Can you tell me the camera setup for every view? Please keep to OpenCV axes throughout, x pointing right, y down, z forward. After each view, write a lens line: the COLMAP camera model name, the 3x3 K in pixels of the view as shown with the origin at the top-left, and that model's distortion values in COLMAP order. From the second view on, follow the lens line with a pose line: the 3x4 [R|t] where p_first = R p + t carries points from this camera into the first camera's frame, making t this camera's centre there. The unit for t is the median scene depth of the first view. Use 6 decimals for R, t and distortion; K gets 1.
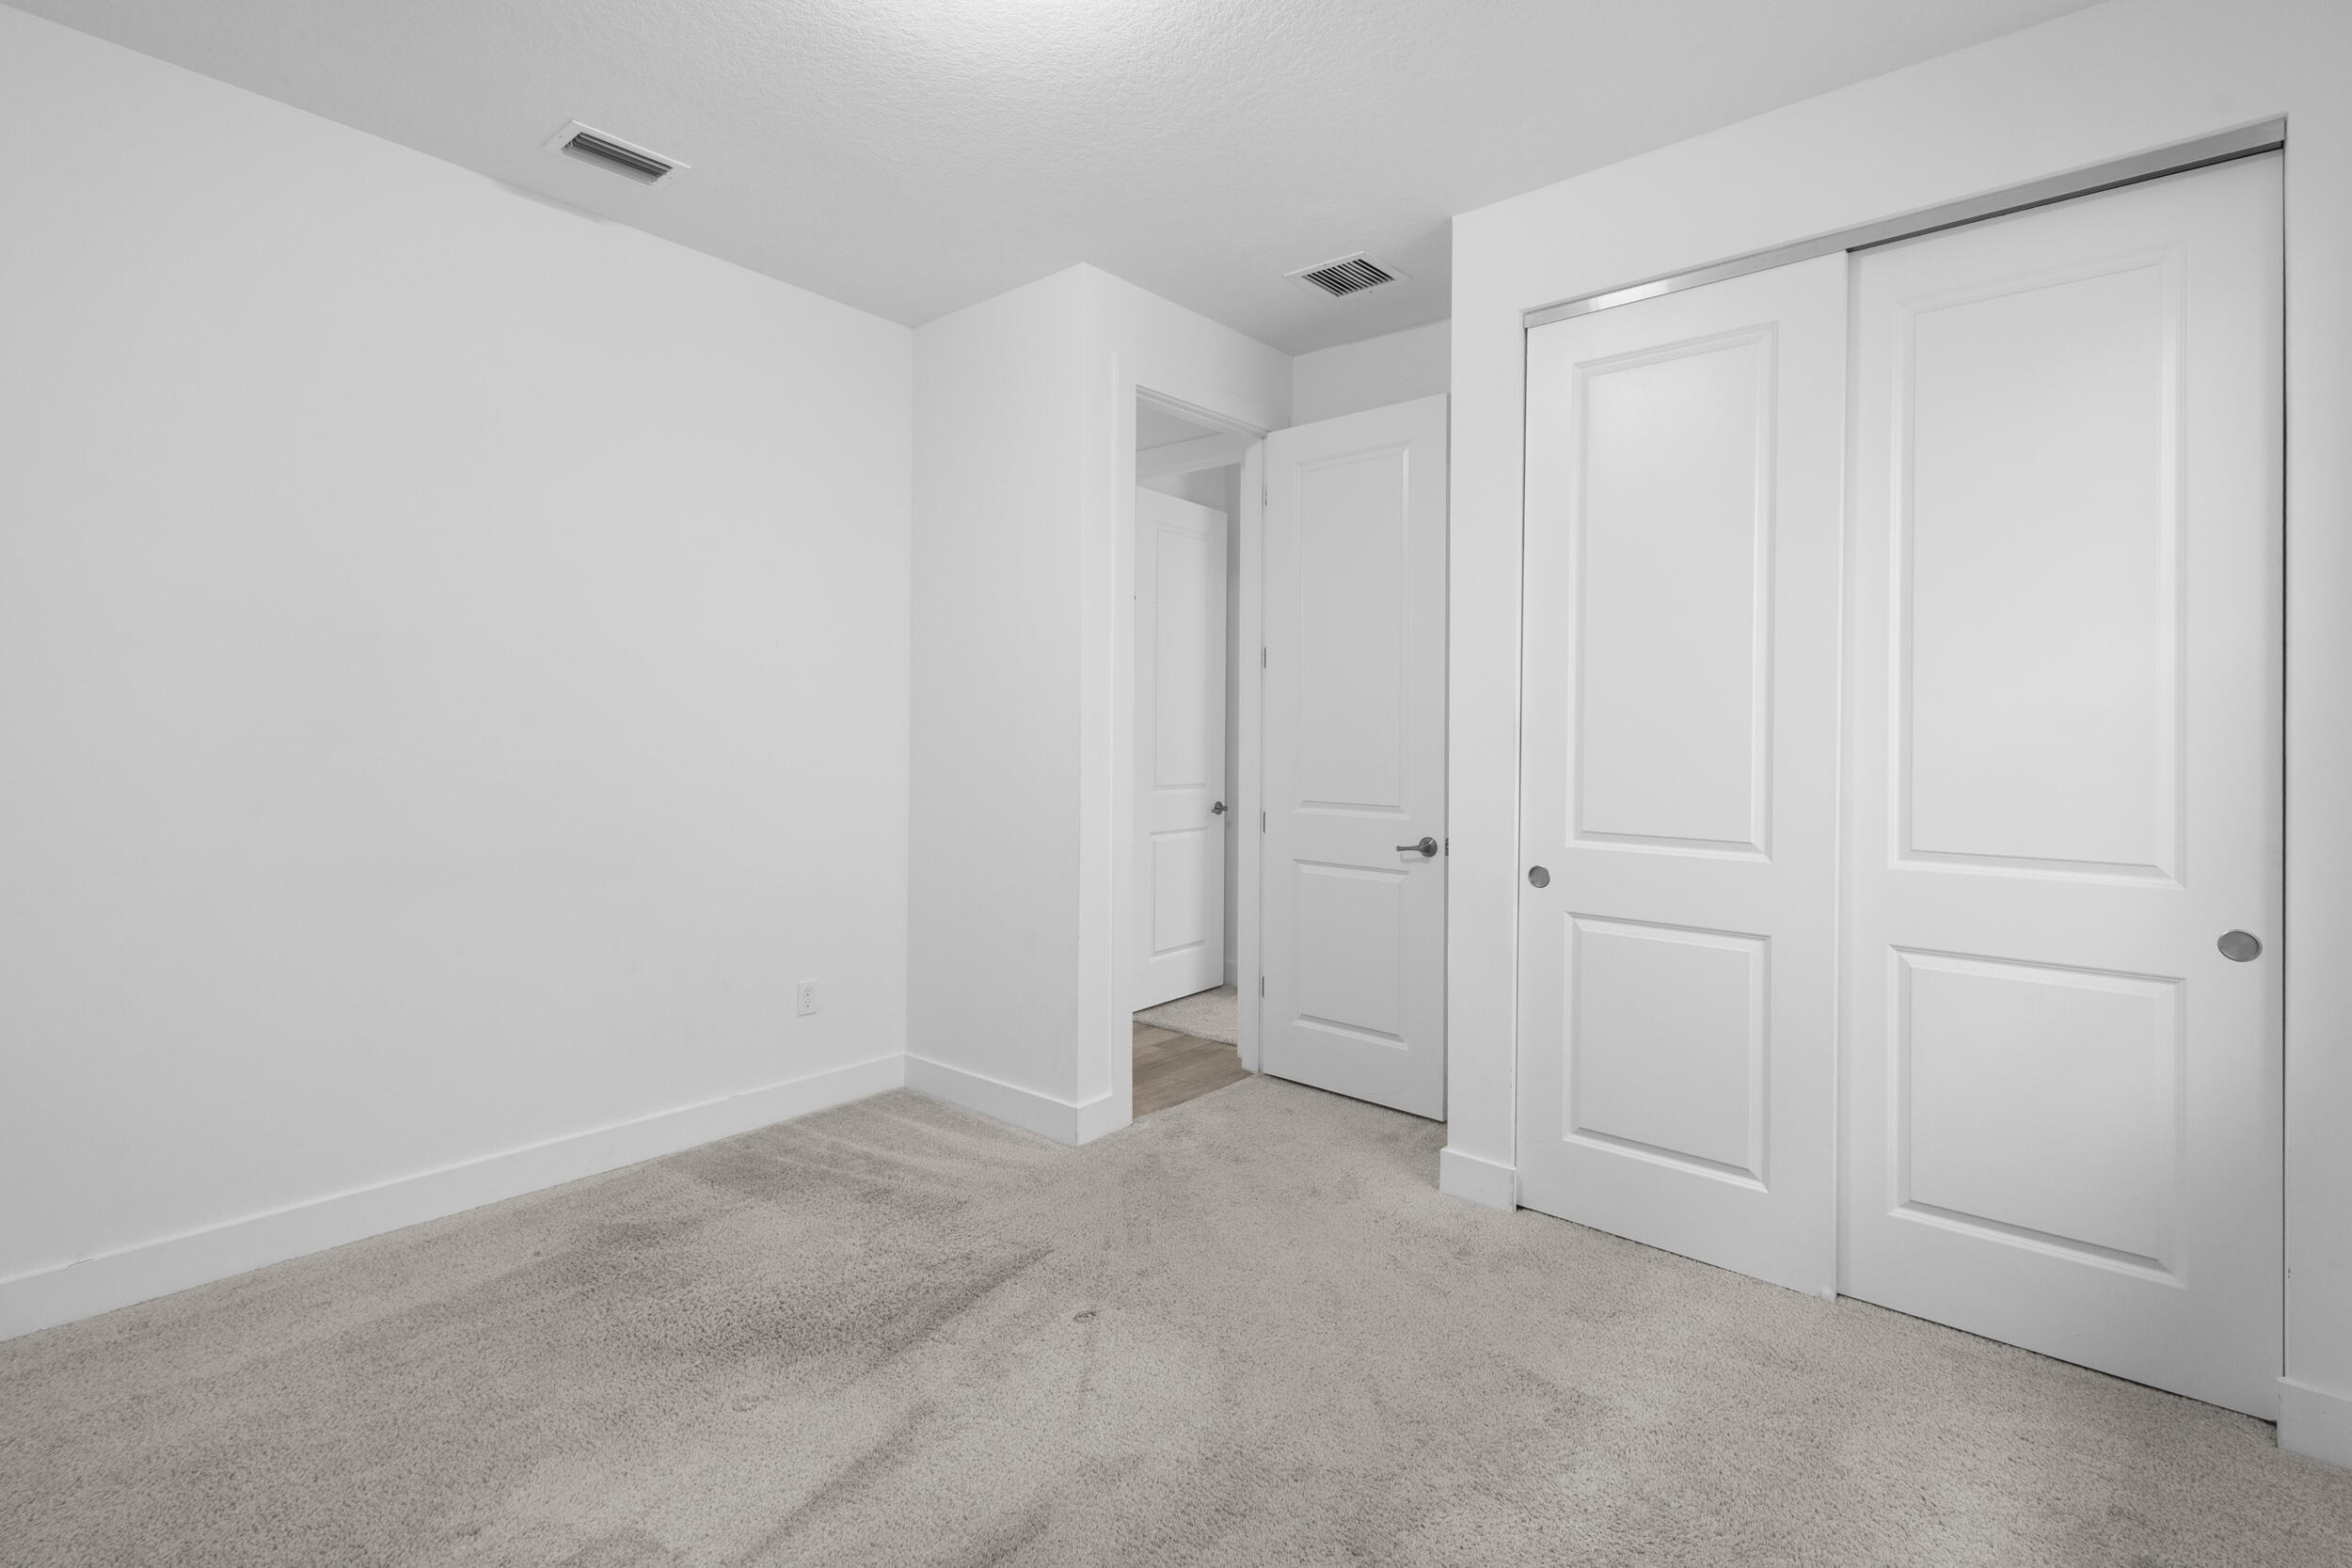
lens RADIAL K [[1088.9, 0, 1168.9], [0, 1088.9, 744.3], [0, 0, 1]] dist [0.000843, 0.000718]
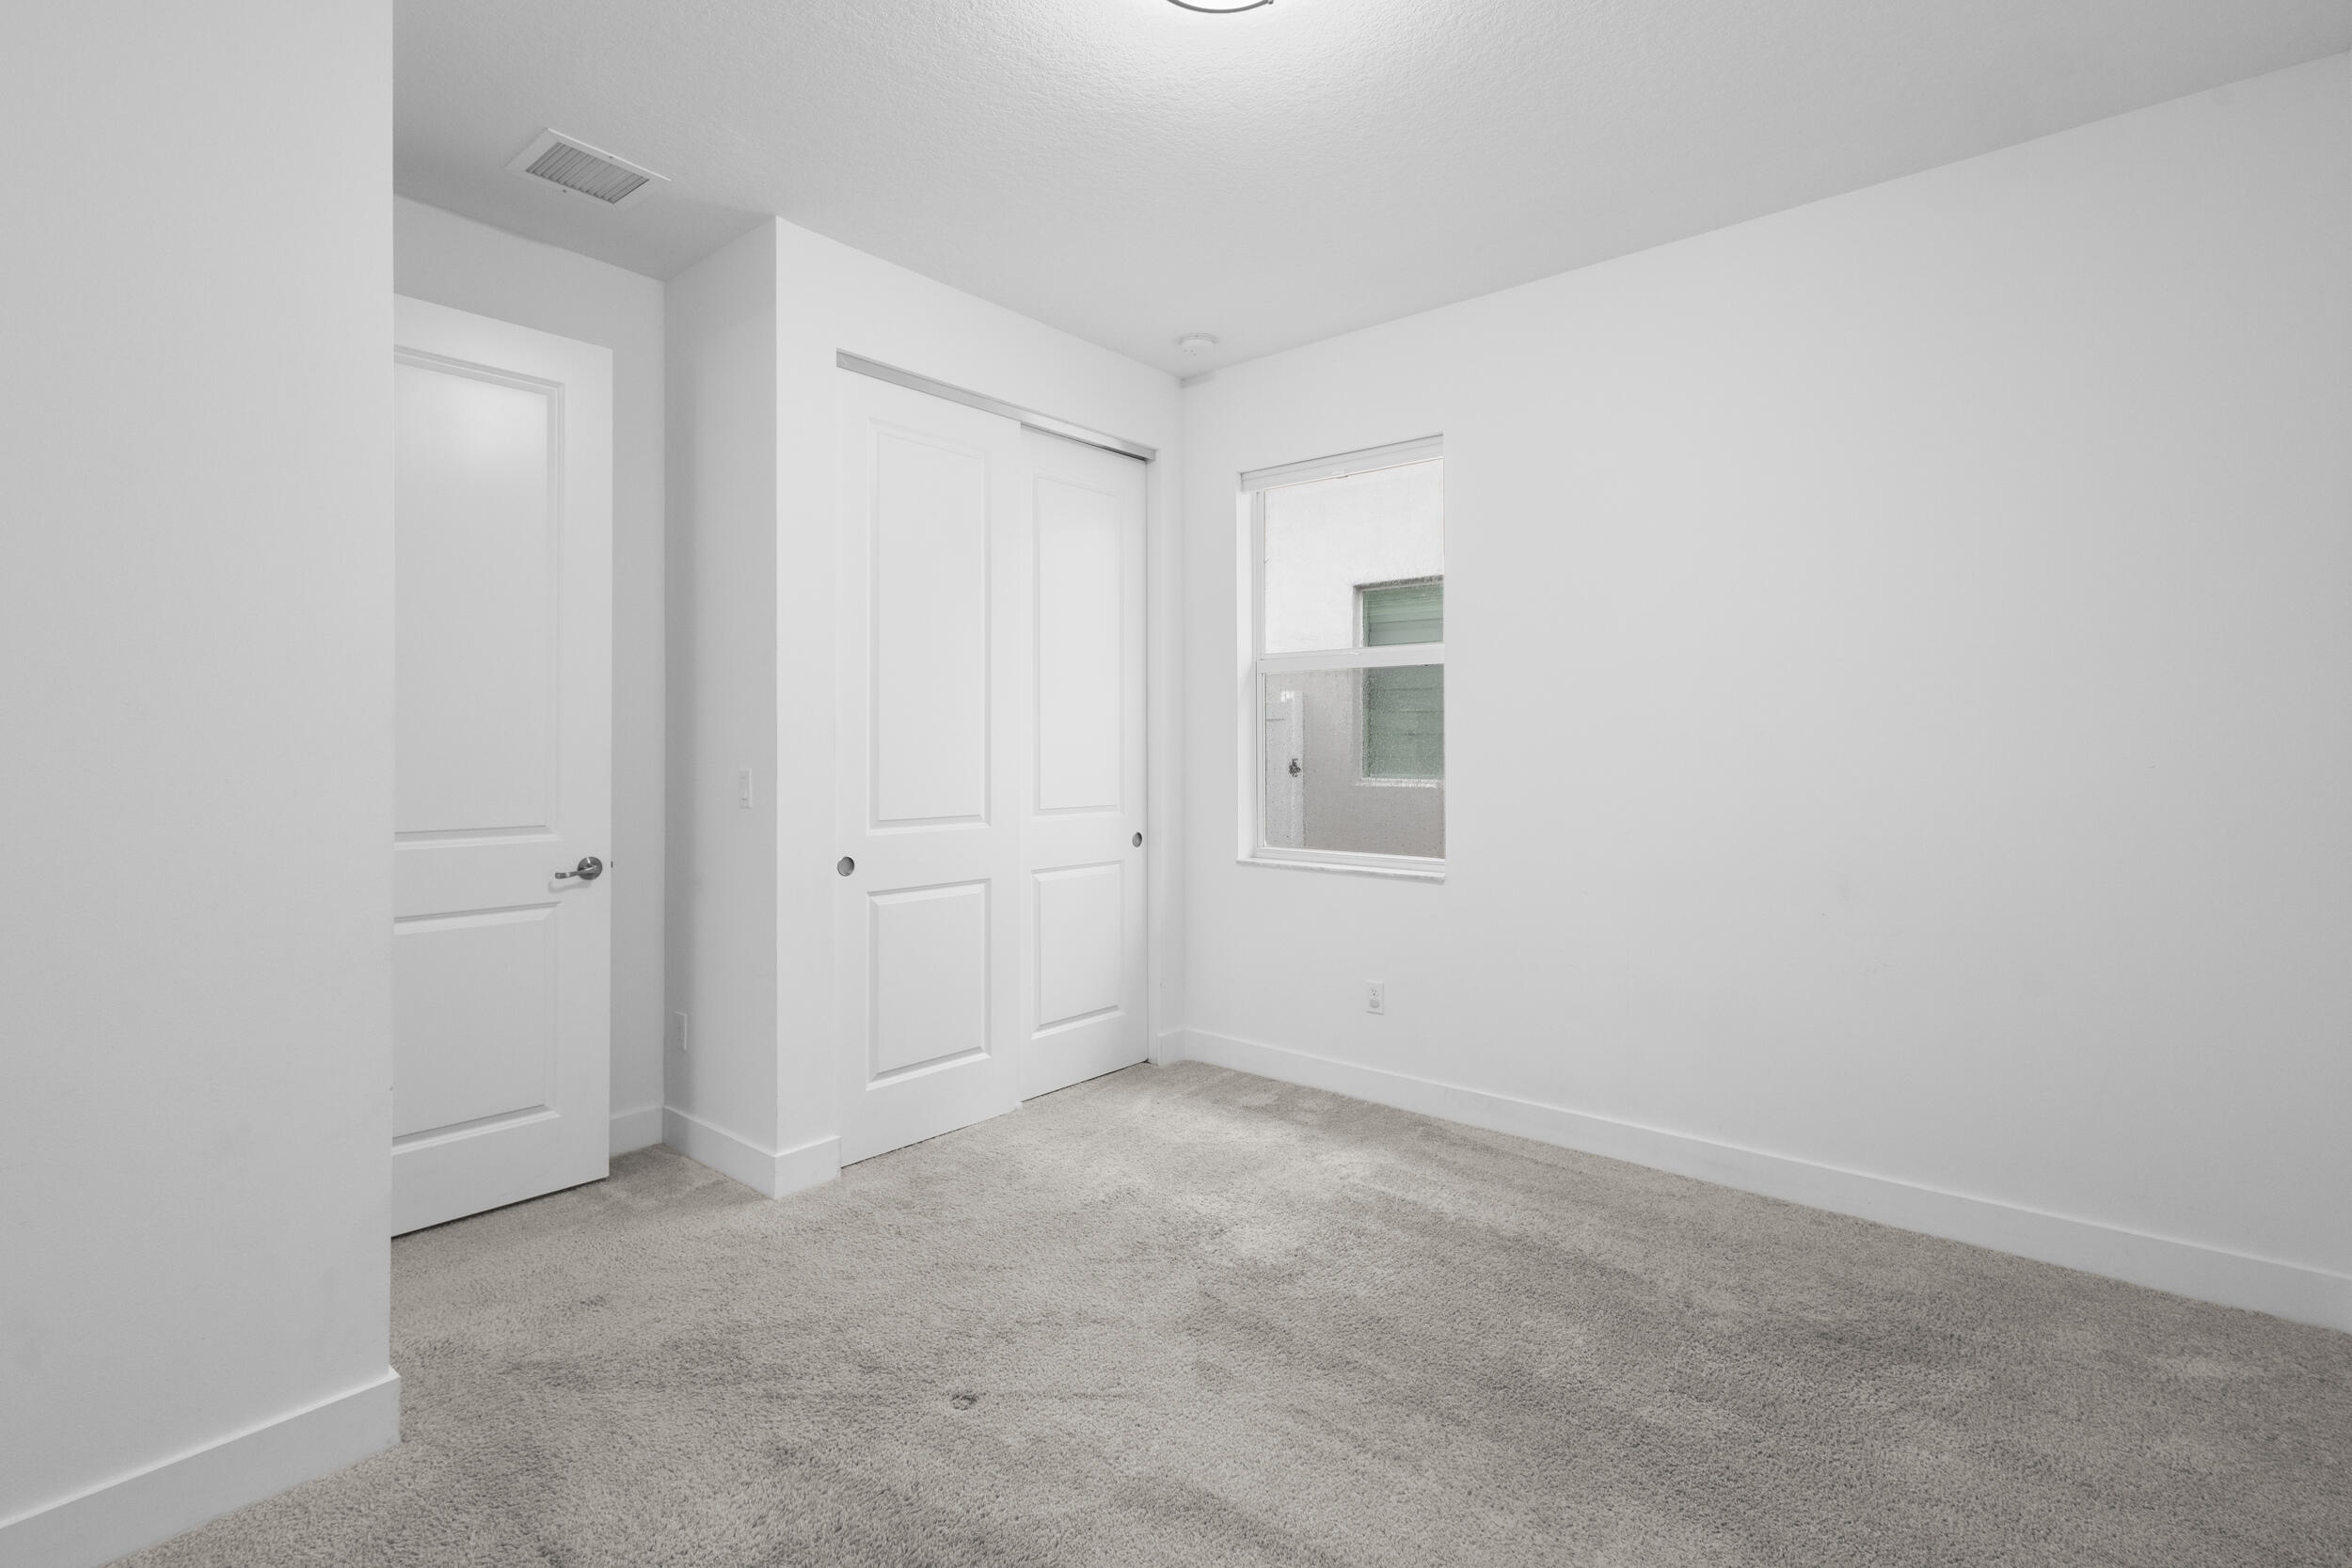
lens RADIAL K [[1088.9, 0, 1168.9], [0, 1088.9, 744.3], [0, 0, 1]] dist [0.000843, 0.000718]
pose [[-0.003975, -0.013388, 0.999902, -0.946253], [0.003659, 0.999903, 0.013403, -0.021155], [-0.999985, 0.003712, -0.003925, 0.820434]]
